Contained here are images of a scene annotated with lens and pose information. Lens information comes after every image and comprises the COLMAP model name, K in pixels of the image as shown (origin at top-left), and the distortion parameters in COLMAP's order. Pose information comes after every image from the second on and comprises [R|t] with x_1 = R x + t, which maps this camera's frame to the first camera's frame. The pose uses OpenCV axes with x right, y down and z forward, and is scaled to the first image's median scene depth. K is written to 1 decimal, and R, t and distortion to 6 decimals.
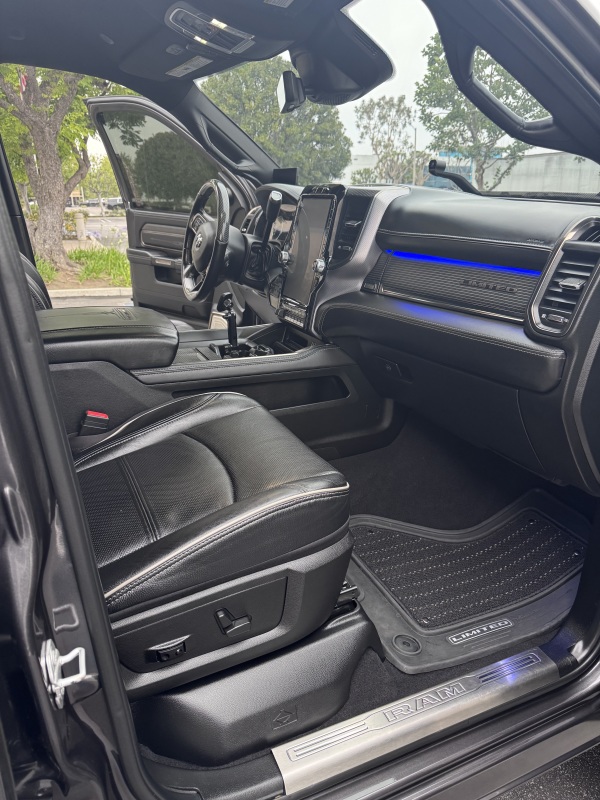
lens RADIAL K [[567.2, 0, 300.0], [0, 567.2, 400.0], [0, 0, 1]] dist [0.105198, -0.167669]
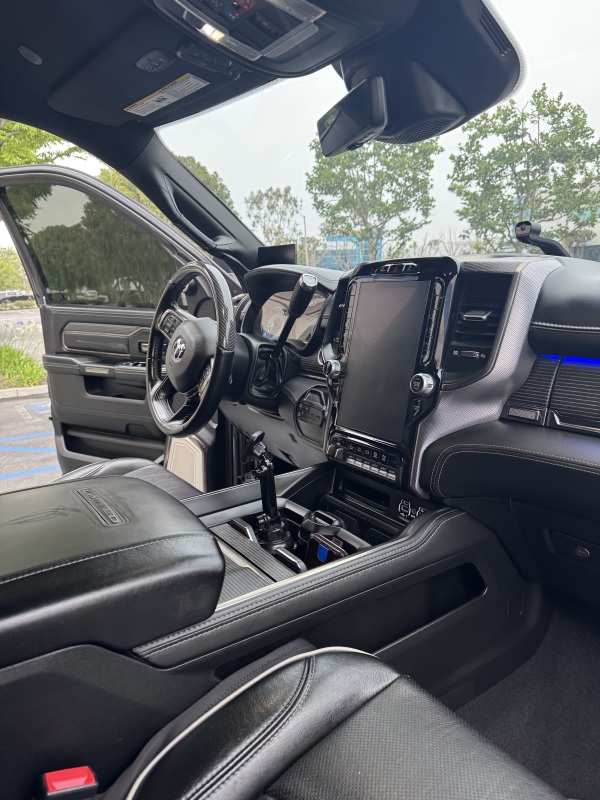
lens RADIAL K [[563.3, 0, 300.0], [0, 563.3, 400.0], [0, 0, 1]] dist [0.077127, -0.163887]
pose [[0.982547, -0.079368, 0.168235, -0.149281], [0.100589, 0.987467, -0.121616, -0.120286], [-0.156474, 0.136416, 0.978216, 0.328330]]
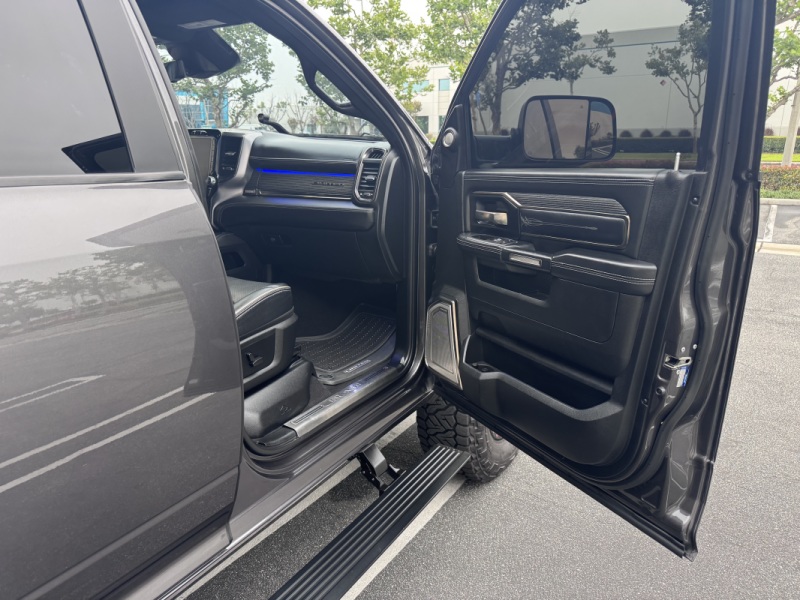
lens RADIAL K [[567.2, 0, 400.0], [0, 567.2, 300.0], [0, 0, 1]] dist [0.105198, -0.167669]
pose [[0.828253, -0.161284, 0.536642, -0.319105], [0.192118, 0.981370, -0.001572, 0.132339], [-0.526391, 0.104400, 0.843808, -0.395969]]
